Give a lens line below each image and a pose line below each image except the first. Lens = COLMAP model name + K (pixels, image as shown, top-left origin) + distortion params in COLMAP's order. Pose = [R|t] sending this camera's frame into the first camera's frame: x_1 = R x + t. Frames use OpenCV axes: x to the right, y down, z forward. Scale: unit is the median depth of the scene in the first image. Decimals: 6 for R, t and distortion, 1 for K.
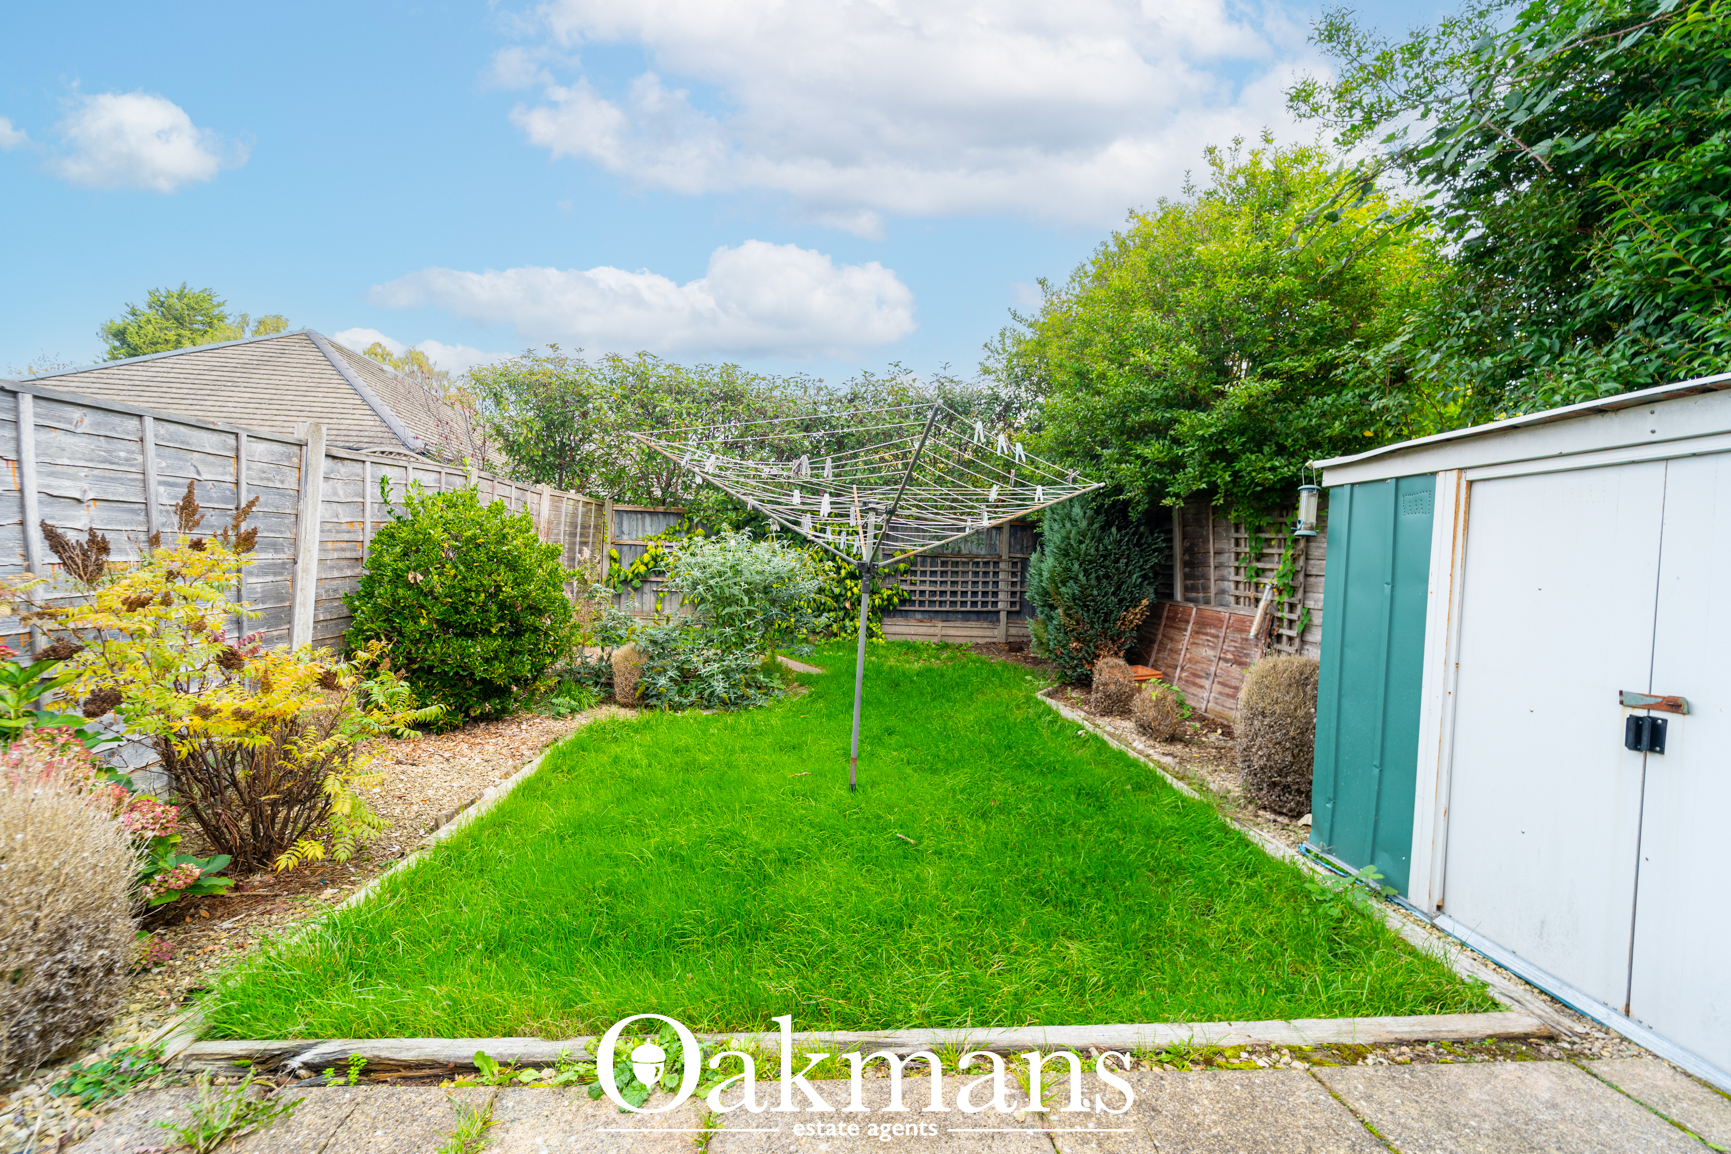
lens RADIAL K [[701.5, 0, 861.3], [0, 701.5, 571.3], [0, 0, 1]] dist [0.006961, -0.000840]
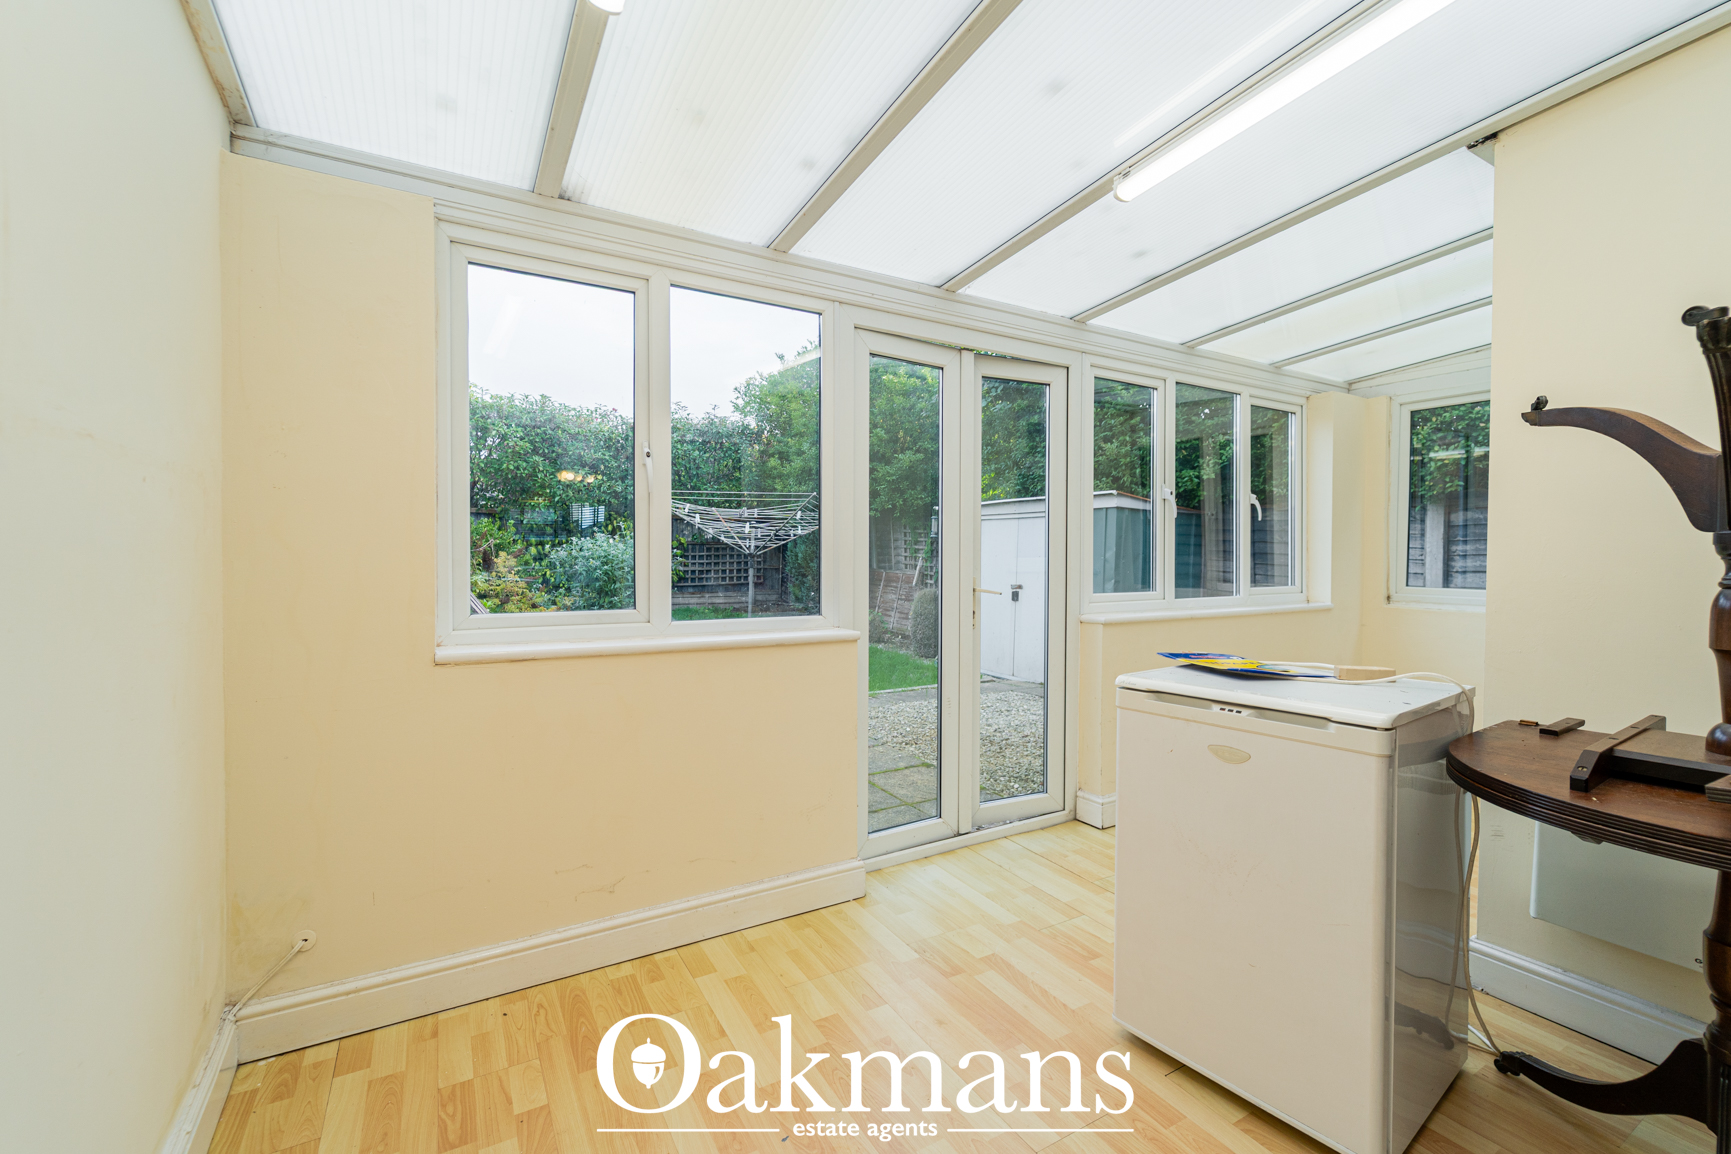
lens RADIAL K [[701.5, 0, 865.4], [0, 701.5, 572.4], [0, 0, 1]] dist [0.006961, -0.000840]
pose [[0.898841, -0.042833, 0.436176, -0.356563], [0.029884, 0.998886, 0.036509, -0.012837], [-0.437254, -0.019781, 0.899120, -0.594203]]
